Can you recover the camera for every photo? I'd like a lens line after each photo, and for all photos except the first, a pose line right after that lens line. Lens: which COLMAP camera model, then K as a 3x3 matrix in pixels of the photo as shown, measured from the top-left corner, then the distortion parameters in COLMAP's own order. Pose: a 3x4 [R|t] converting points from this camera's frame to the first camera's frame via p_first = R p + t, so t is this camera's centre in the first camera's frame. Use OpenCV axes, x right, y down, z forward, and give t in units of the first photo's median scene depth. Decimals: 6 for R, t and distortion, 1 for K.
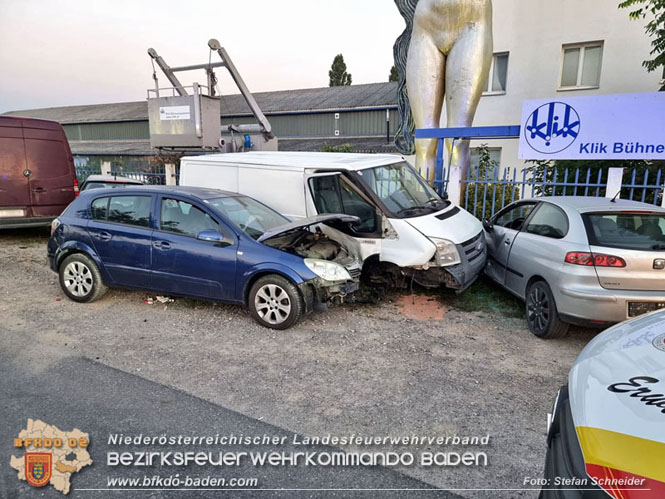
lens RADIAL K [[451.9, 0, 333.8], [0, 451.9, 253.5], [0, 0, 1]] dist [0.071062, -0.052537]
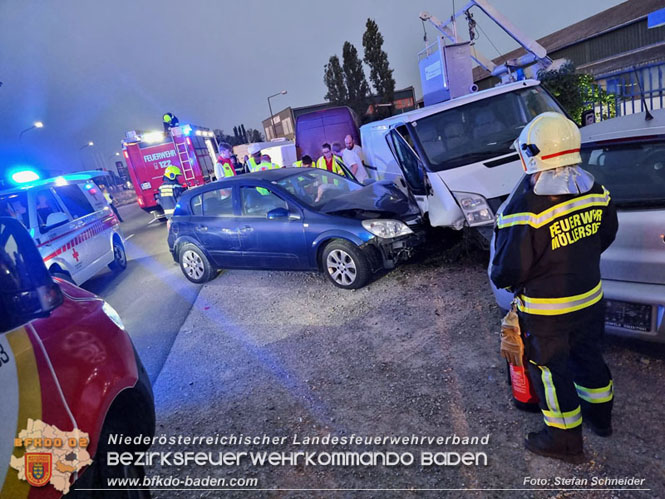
lens RADIAL K [[451.9, 0, 335.4], [0, 451.9, 253.5], [0, 0, 1]] dist [0.071062, -0.052537]
pose [[0.612300, 0.054509, -0.788744, 0.353229], [0.044878, 0.993616, 0.103506, -0.009439], [0.789351, -0.098774, 0.605944, 0.140191]]
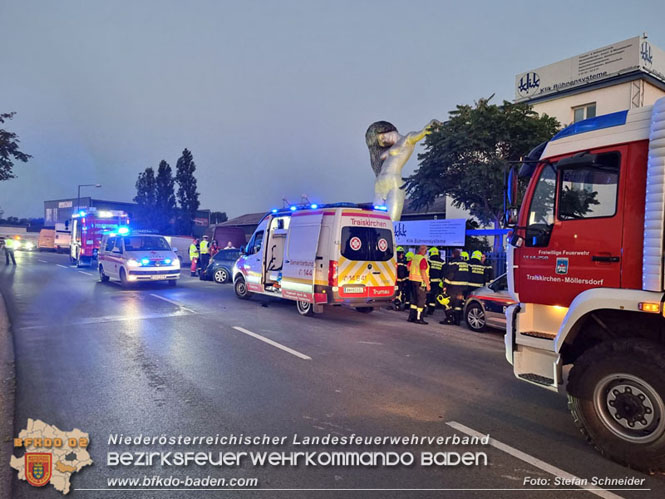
lens RADIAL K [[451.9, 0, 330.7], [0, 451.9, 264.2], [0, 0, 1]] dist [0.071062, -0.052537]
pose [[0.912968, 0.034639, -0.406557, 0.758989], [-0.104740, 0.982898, -0.151461, 0.209113], [0.394358, 0.180862, 0.900983, -0.899597]]
